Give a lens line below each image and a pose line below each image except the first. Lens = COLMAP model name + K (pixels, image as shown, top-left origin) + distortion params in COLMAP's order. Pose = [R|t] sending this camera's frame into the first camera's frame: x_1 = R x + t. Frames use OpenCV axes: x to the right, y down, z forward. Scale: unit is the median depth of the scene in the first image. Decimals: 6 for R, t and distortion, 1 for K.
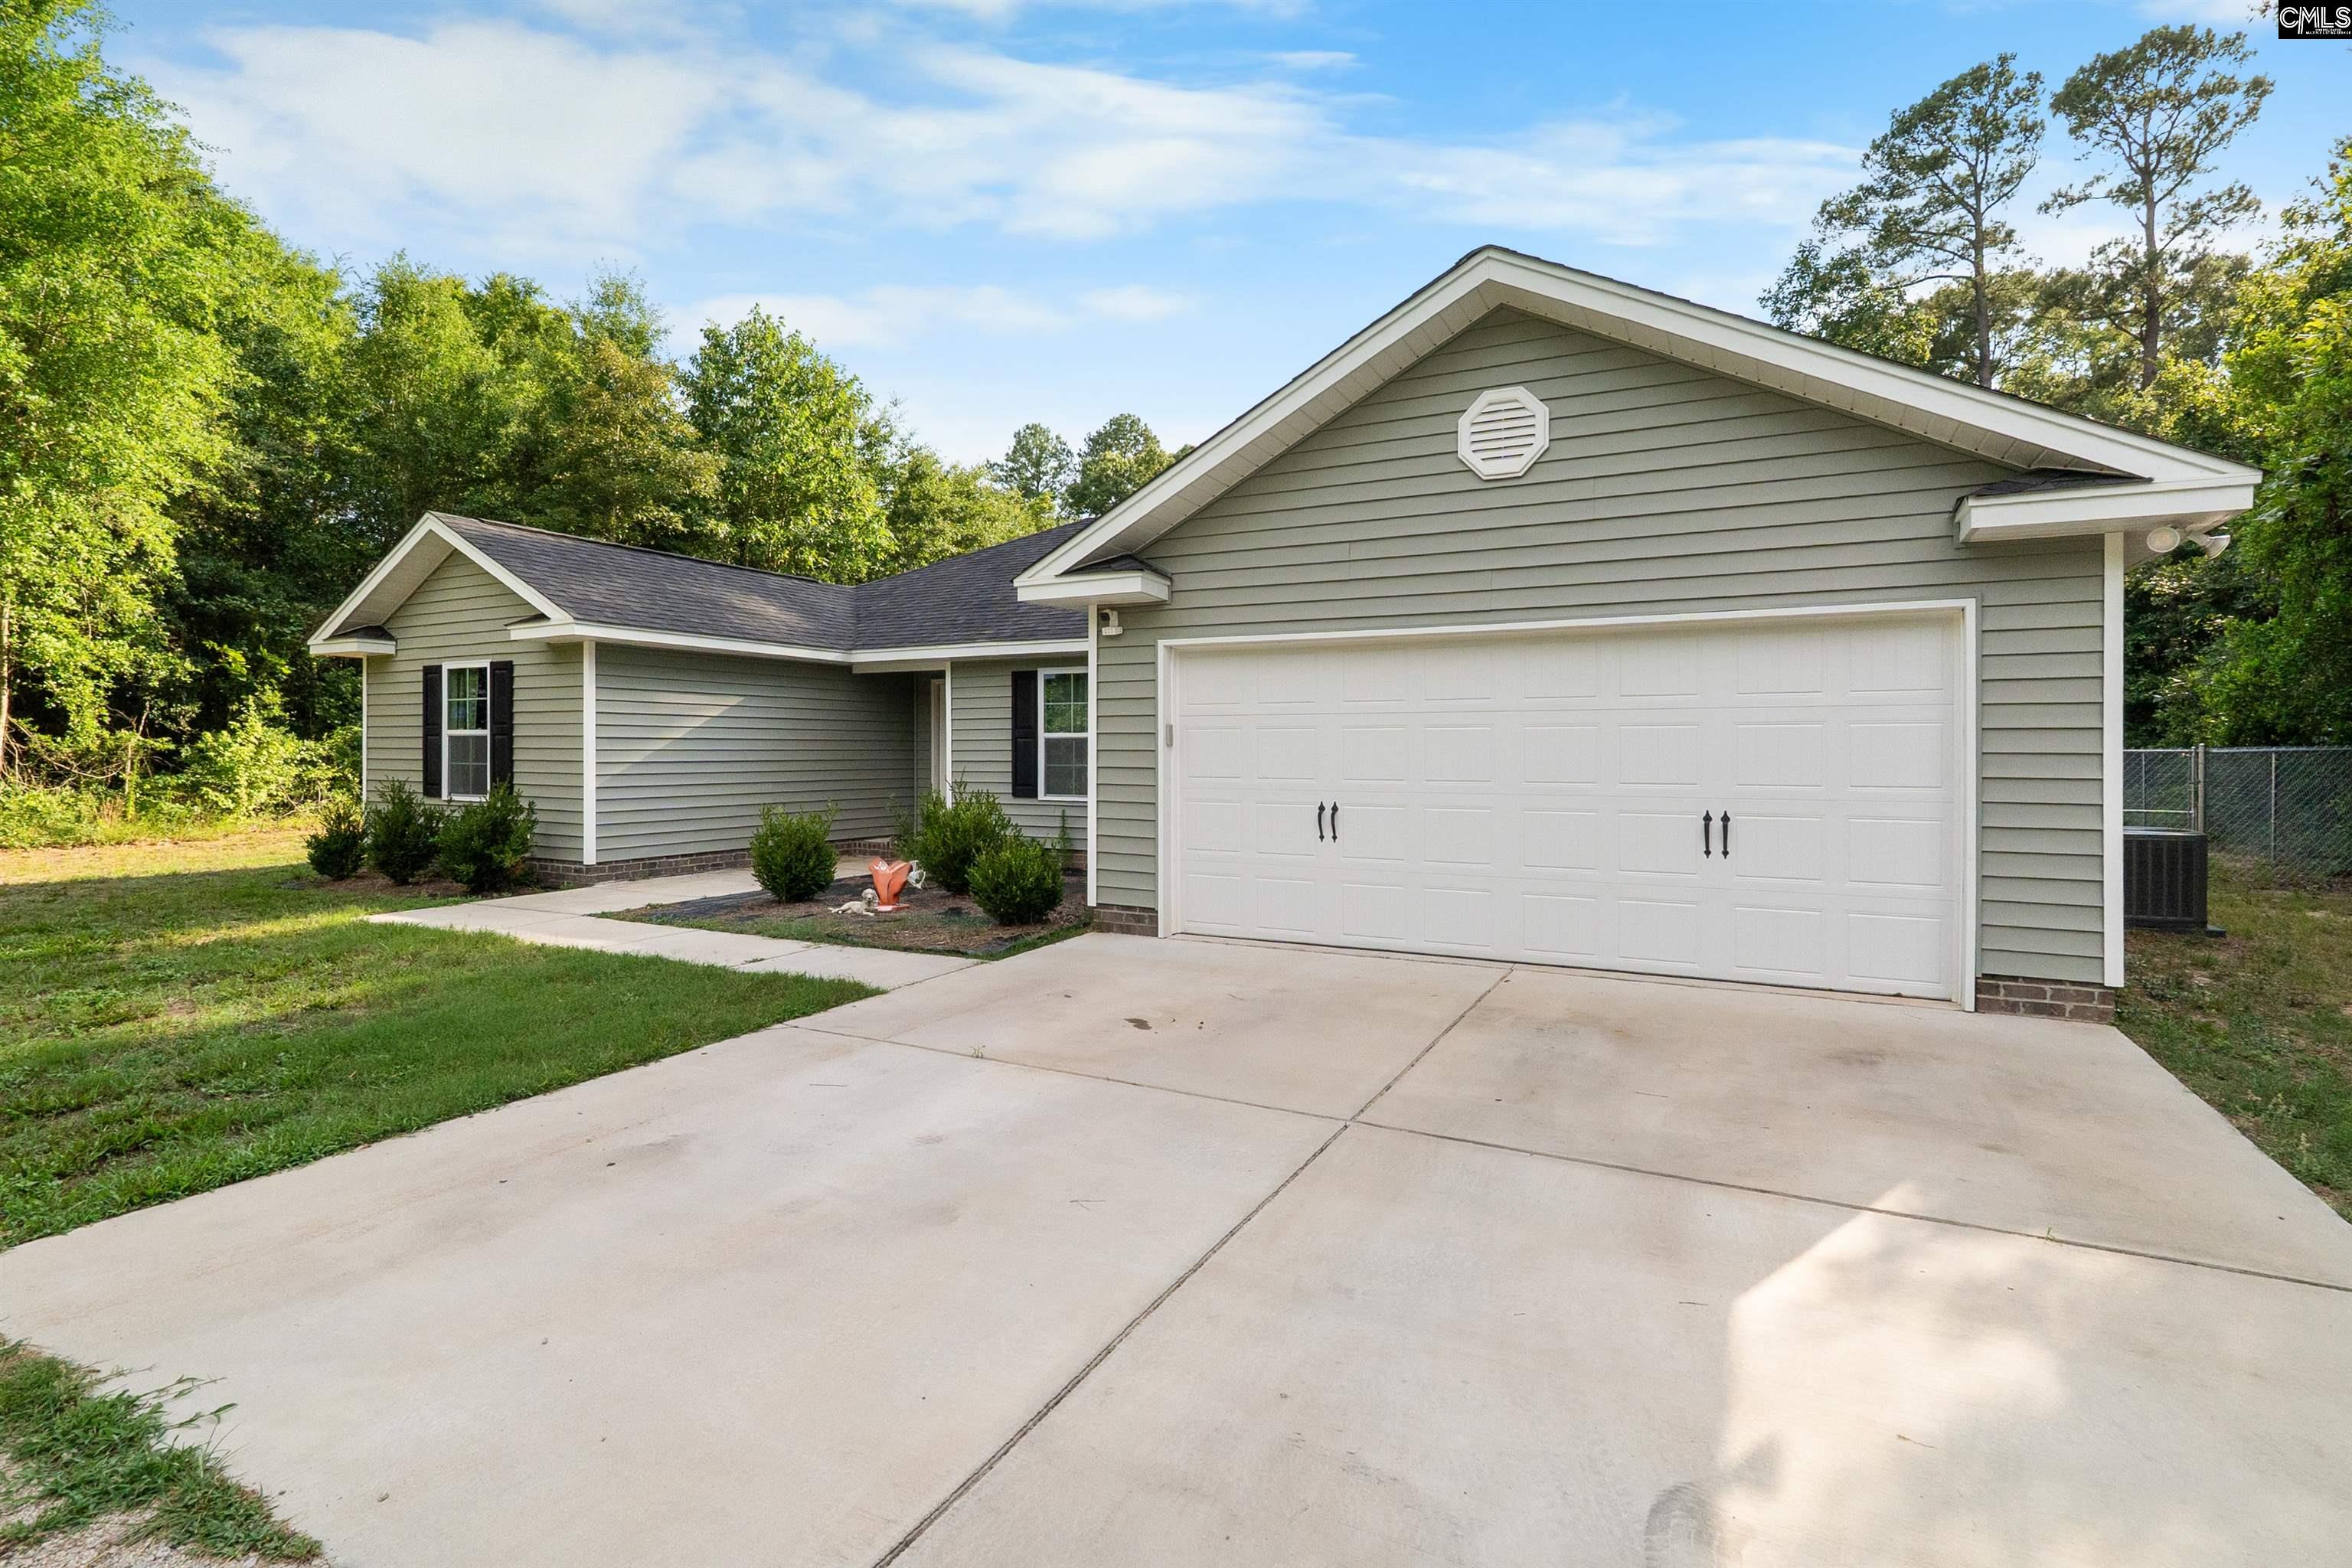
lens RADIAL K [[1127.7, 0, 1174.4], [0, 1127.7, 744.3], [0, 0, 1]] dist [-0.008495, 0.004052]
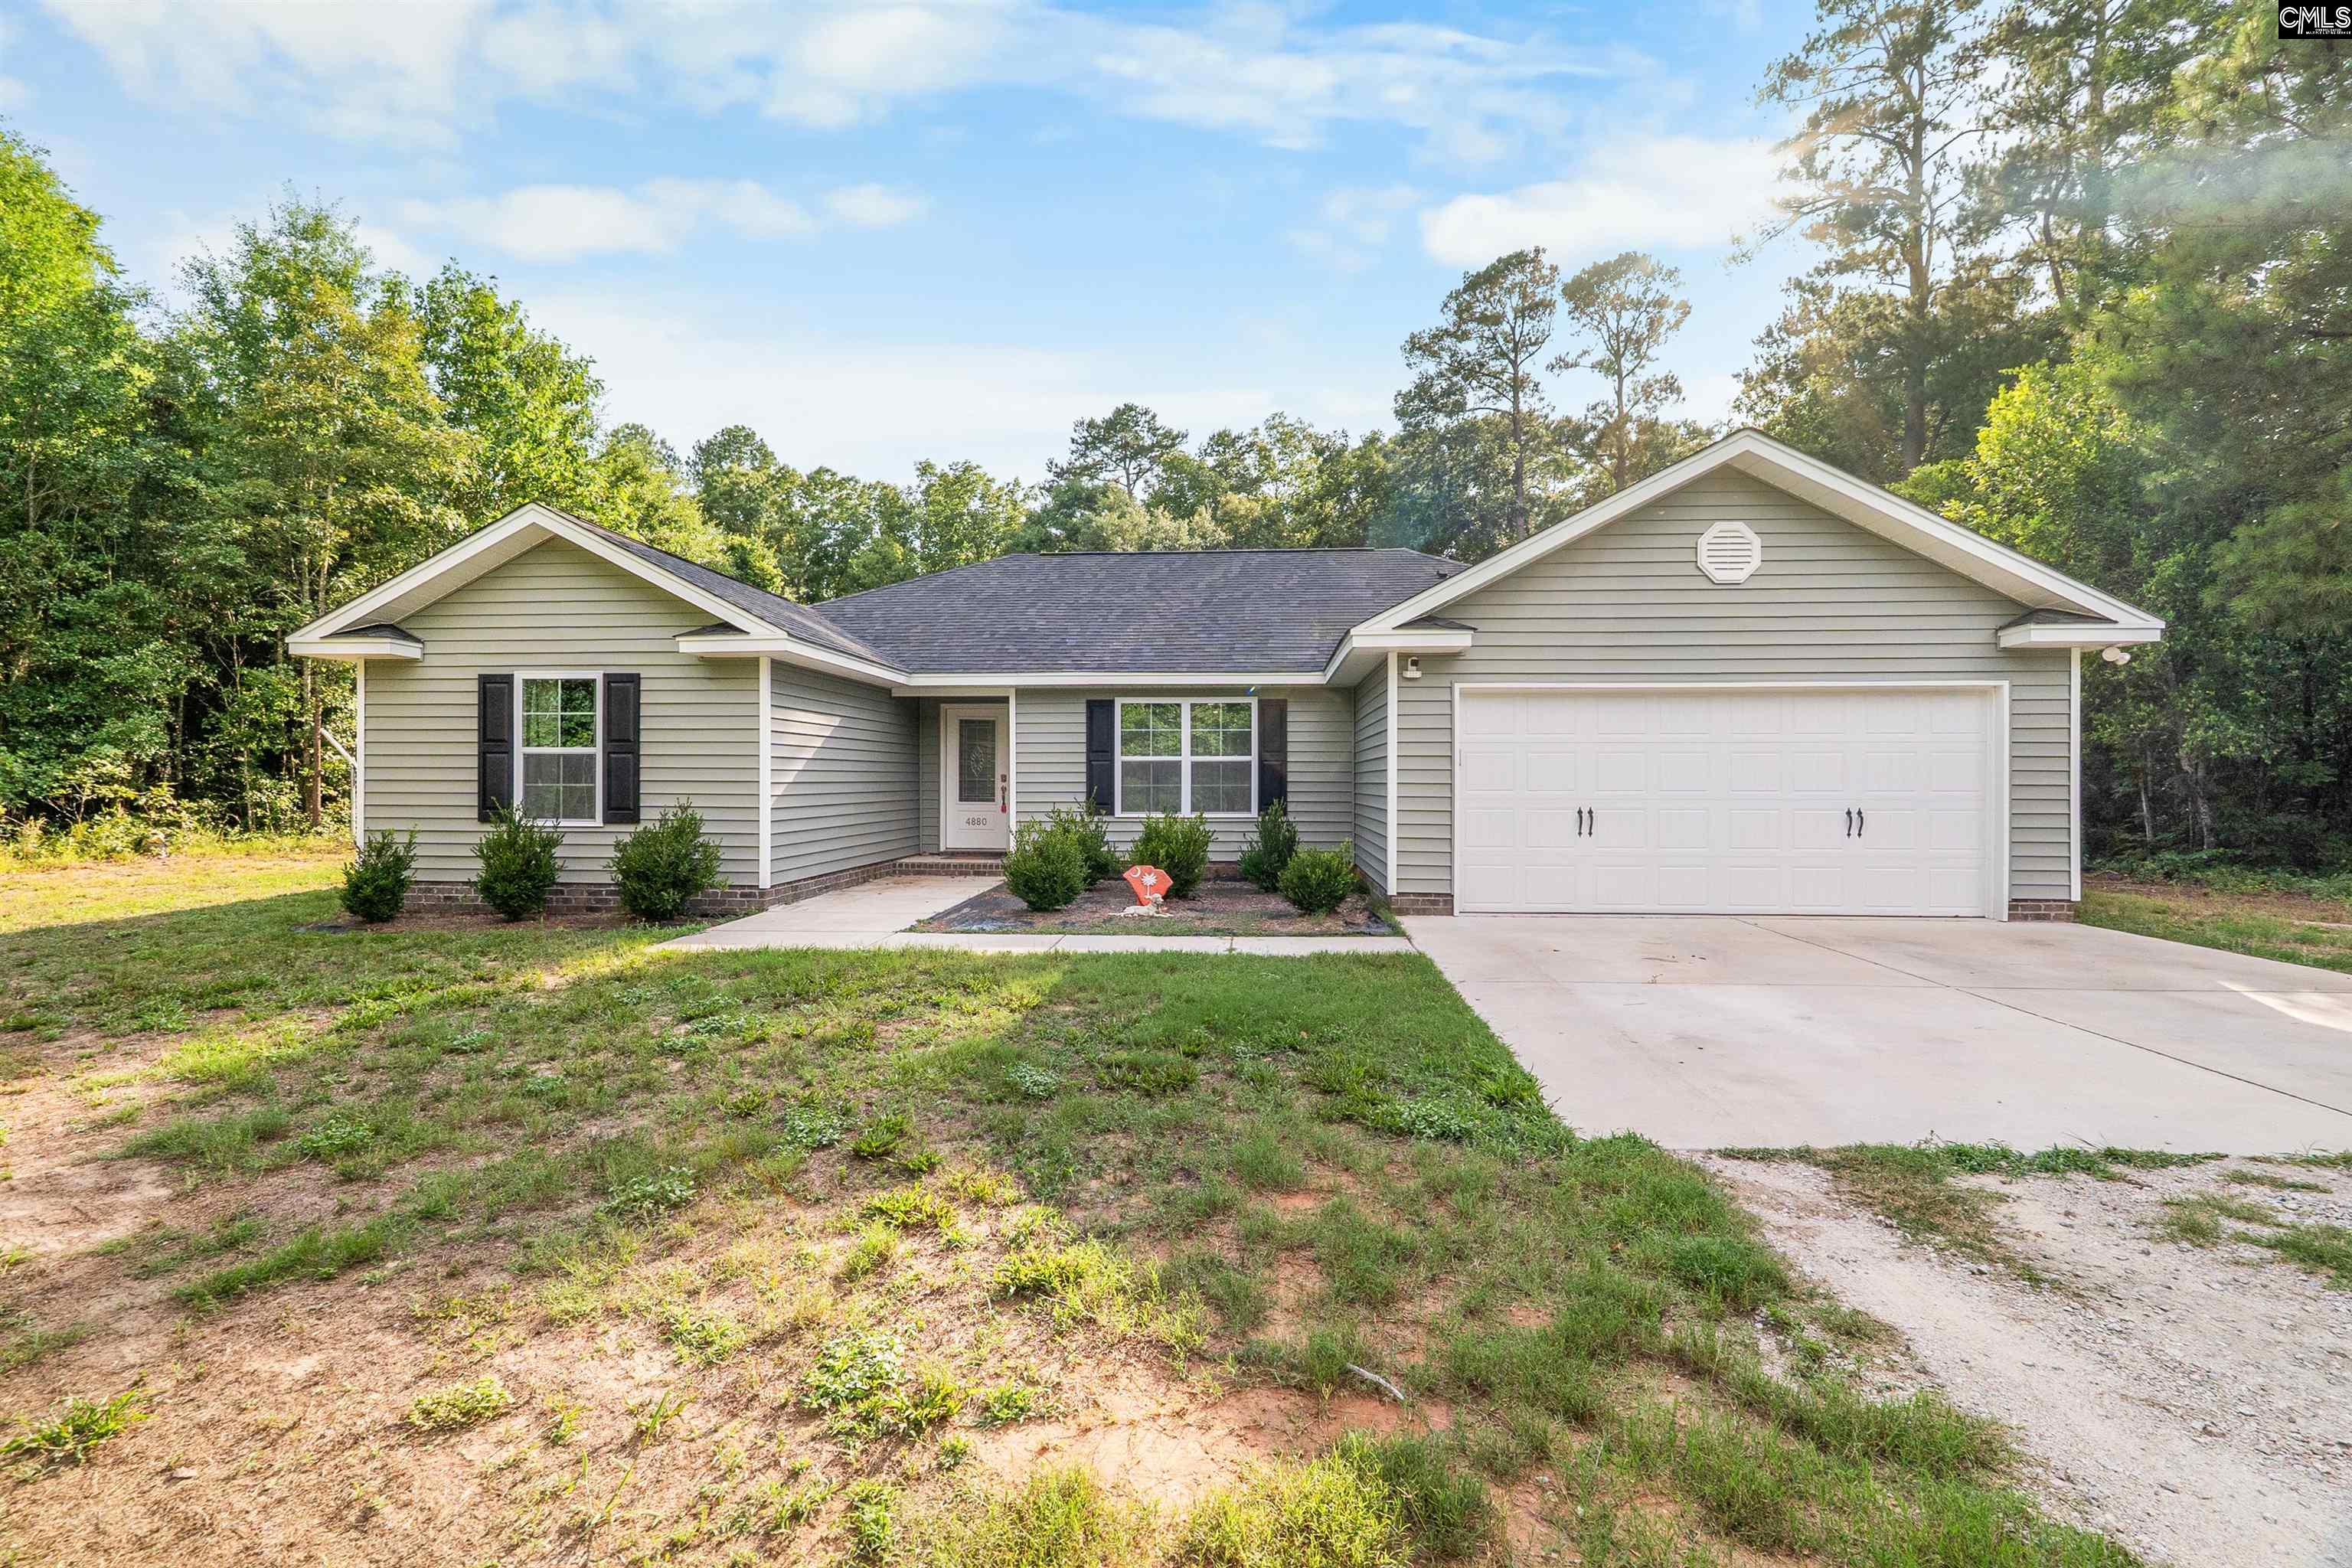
lens RADIAL K [[1085.9, 0, 1191.5], [0, 1085.9, 782.6], [0, 0, 1]] dist [-0.003553, 0.000128]
pose [[0.913516, -0.001515, 0.406801, -0.485803], [-0.002347, 0.999957, 0.008993, 0.005998], [-0.406797, -0.009170, 0.913473, -0.002162]]
